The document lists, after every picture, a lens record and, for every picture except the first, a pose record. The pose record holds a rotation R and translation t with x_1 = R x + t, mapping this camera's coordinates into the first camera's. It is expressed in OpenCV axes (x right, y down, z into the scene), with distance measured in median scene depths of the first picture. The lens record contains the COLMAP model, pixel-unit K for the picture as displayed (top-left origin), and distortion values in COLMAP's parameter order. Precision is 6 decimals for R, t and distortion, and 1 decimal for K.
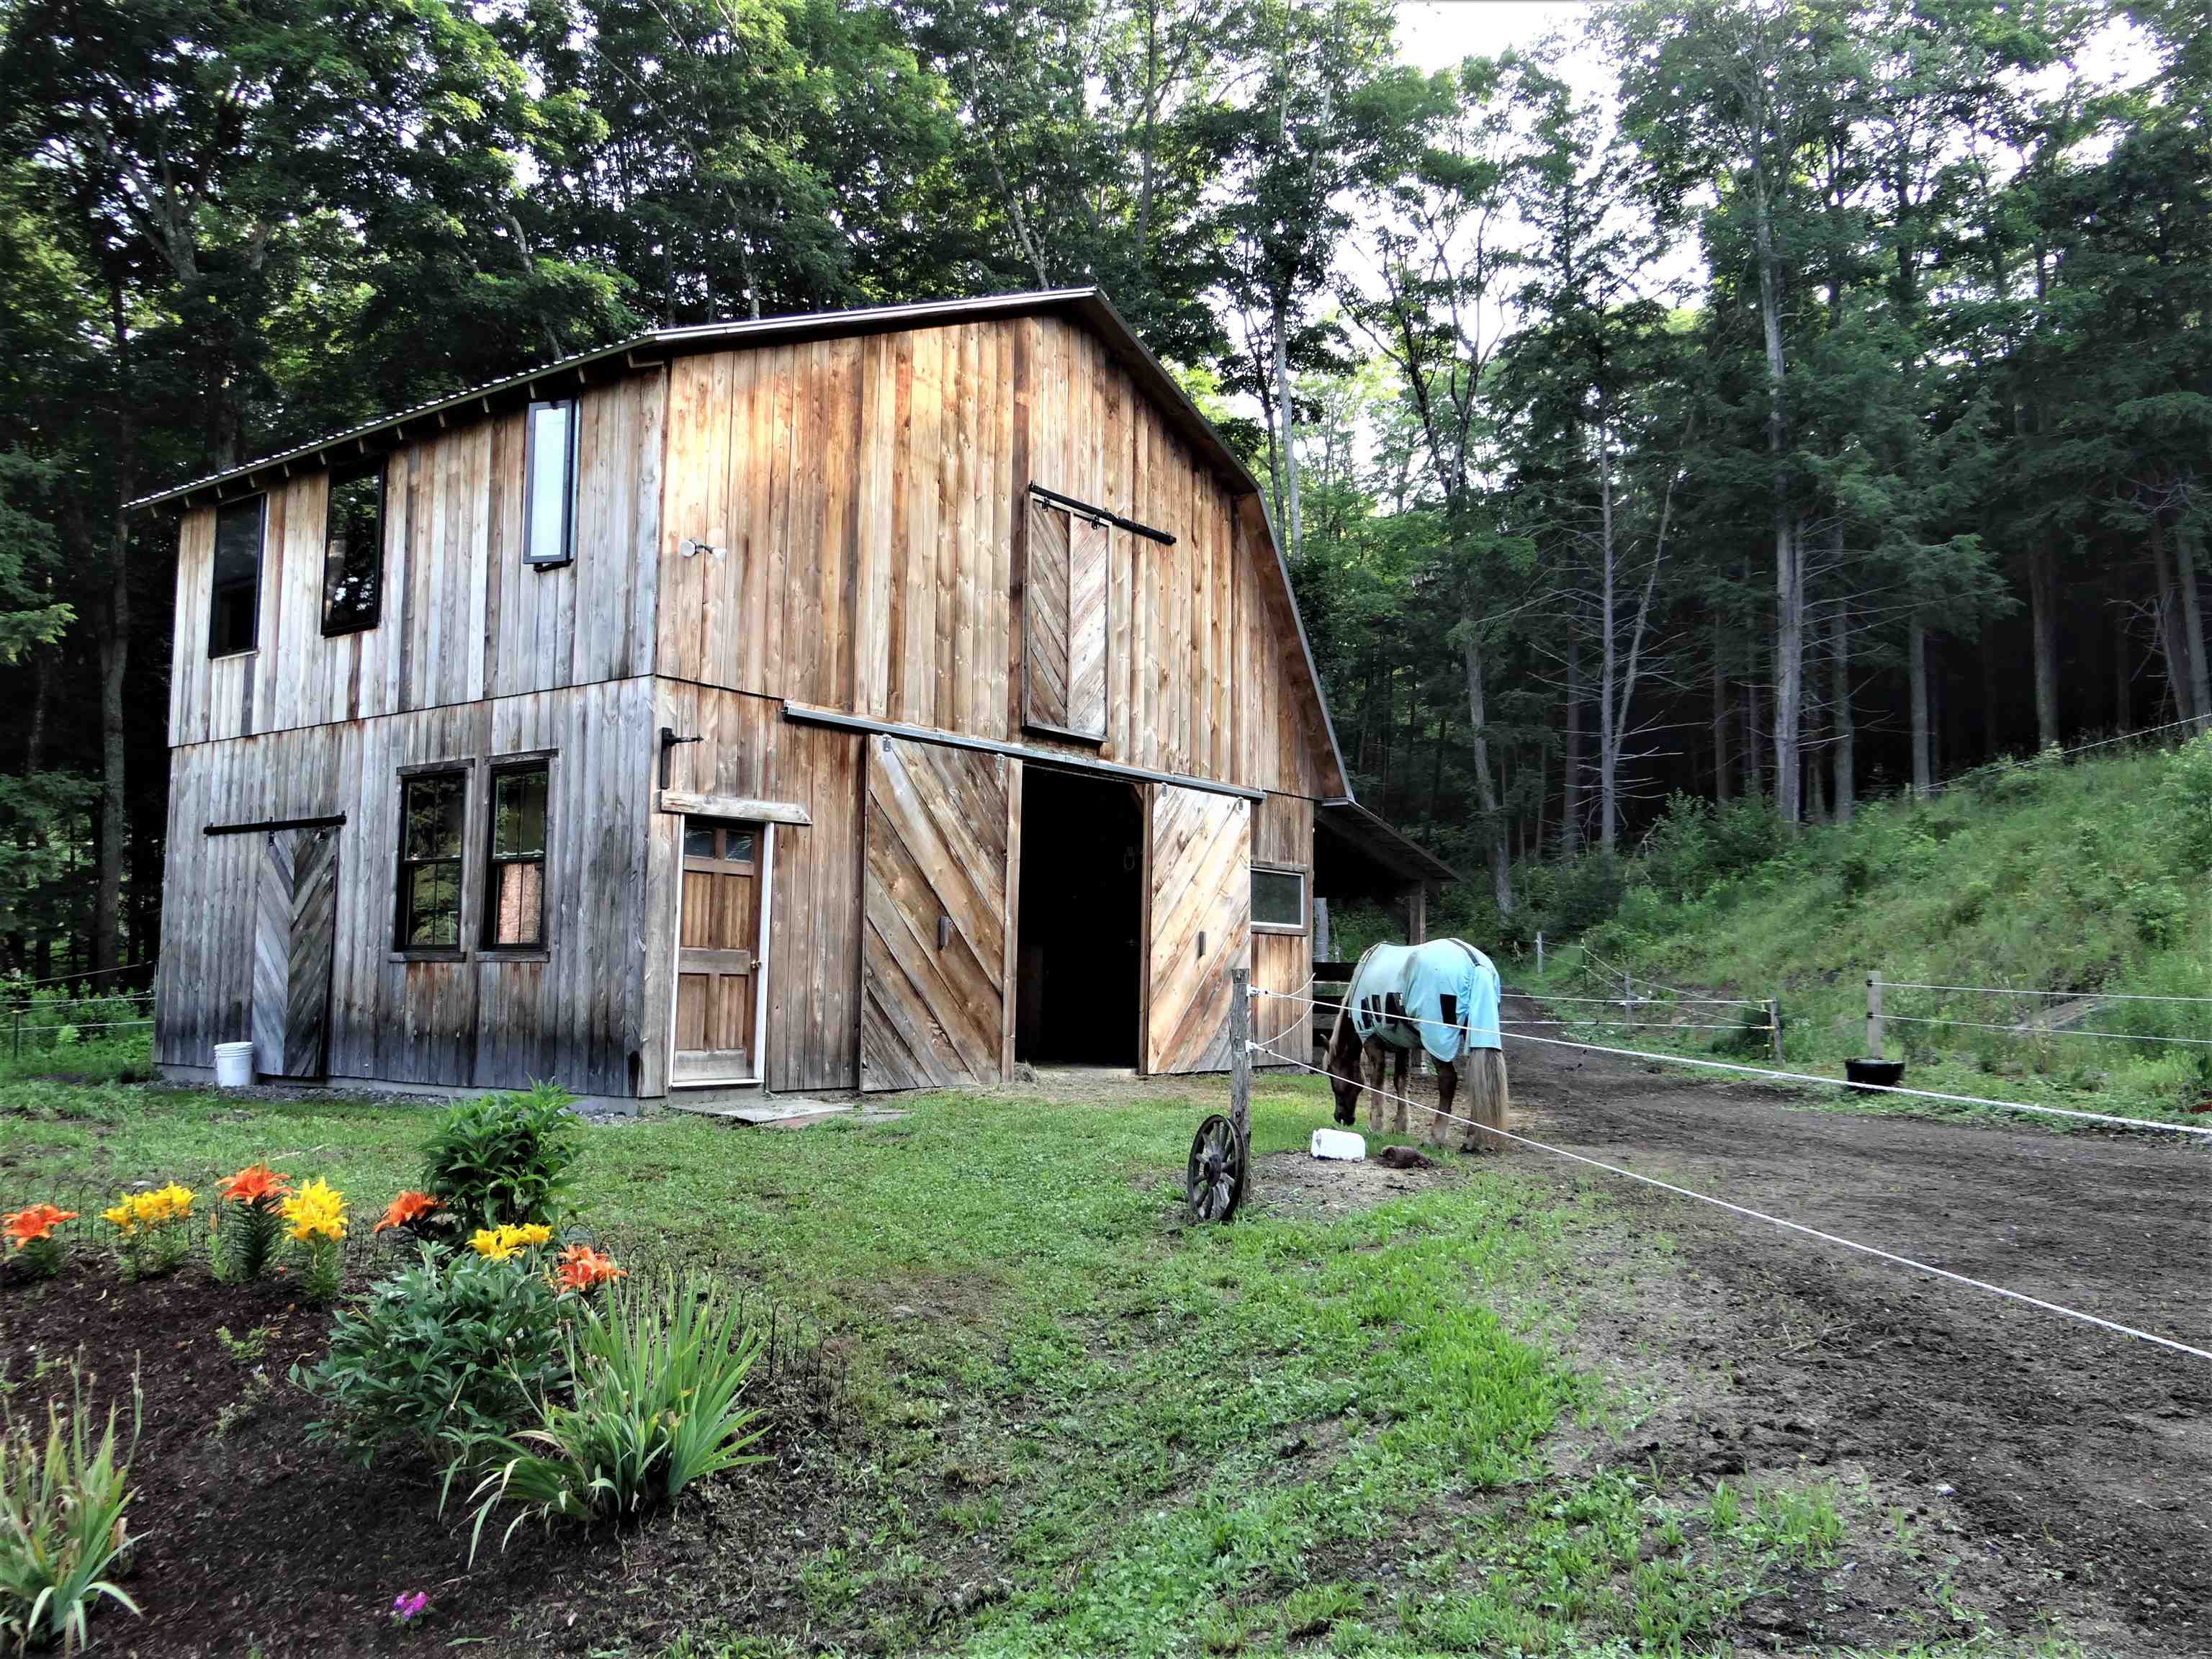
lens RADIAL K [[1745.4, 0, 1095.9], [0, 1745.4, 815.1], [0, 0, 1]] dist [-0.009308, 0.017123]
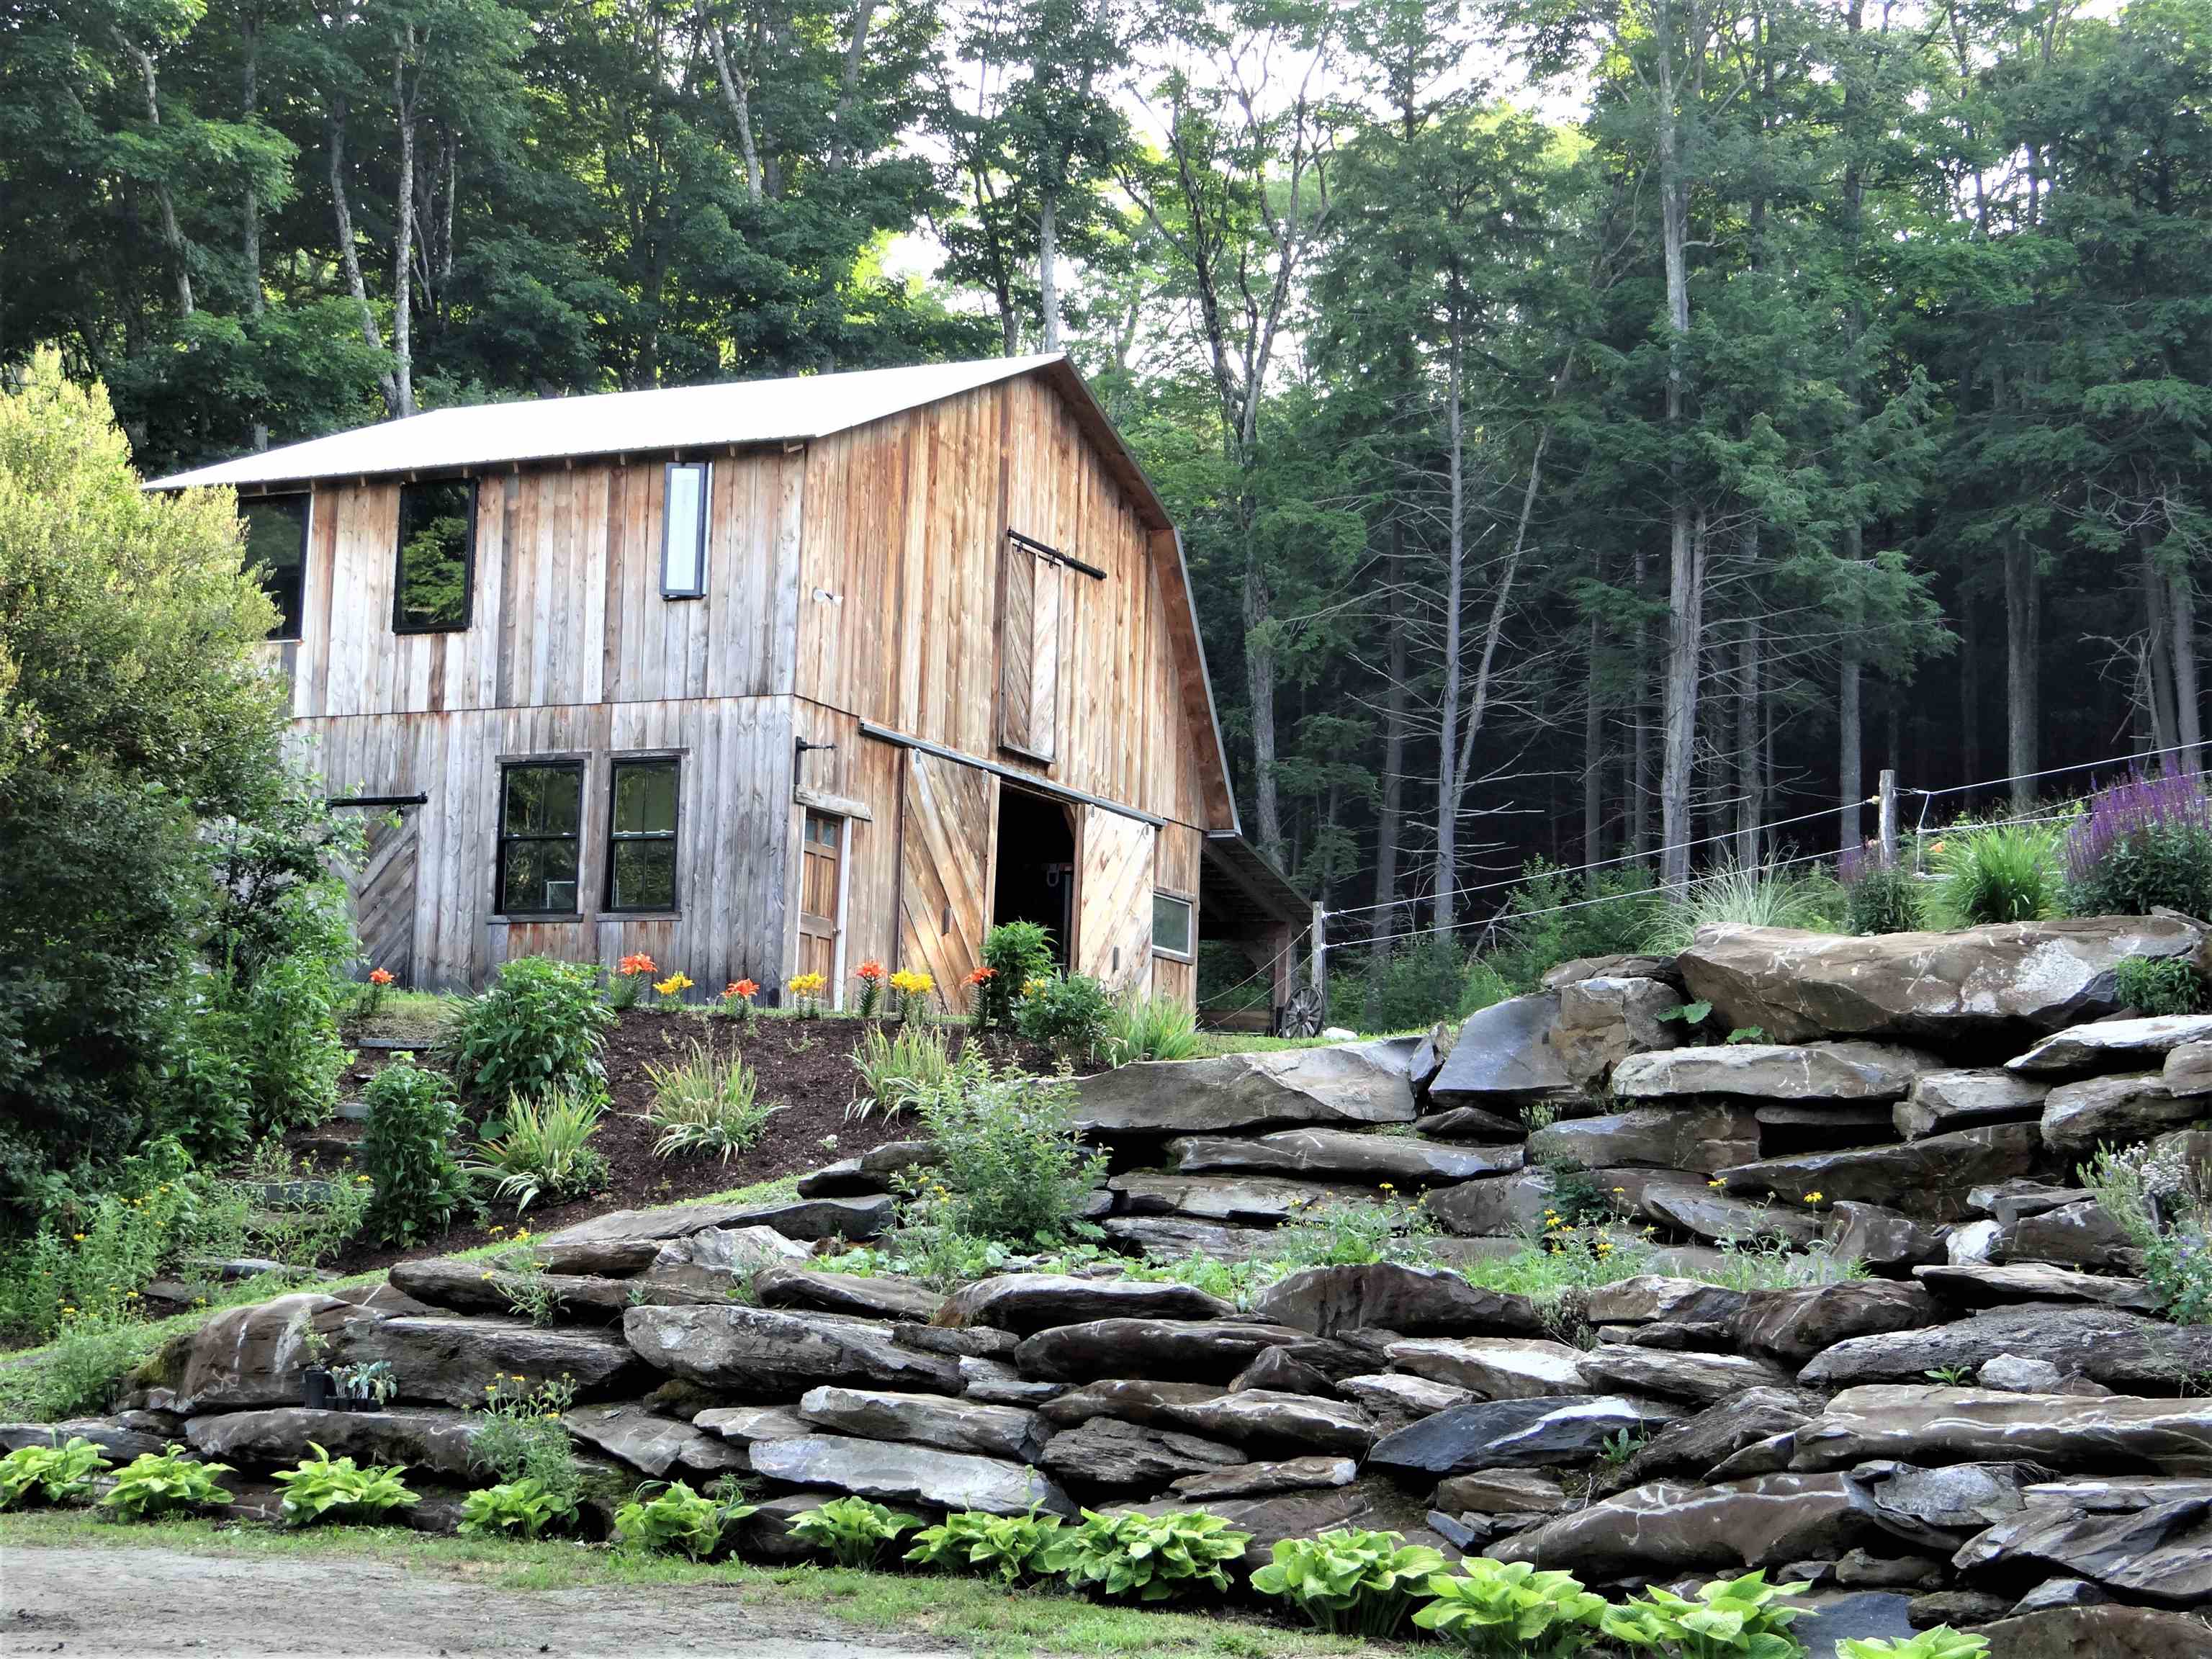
lens RADIAL K [[3539.0, 0, 1139.4], [0, 3539.0, 763.1], [0, 0, 1]] dist [0.017492, 0.000000]
pose [[0.975764, 0.048716, 0.213332, -0.450461], [-0.039254, 0.998058, -0.048370, 0.068470], [-0.215274, 0.038824, 0.975782, -1.273619]]
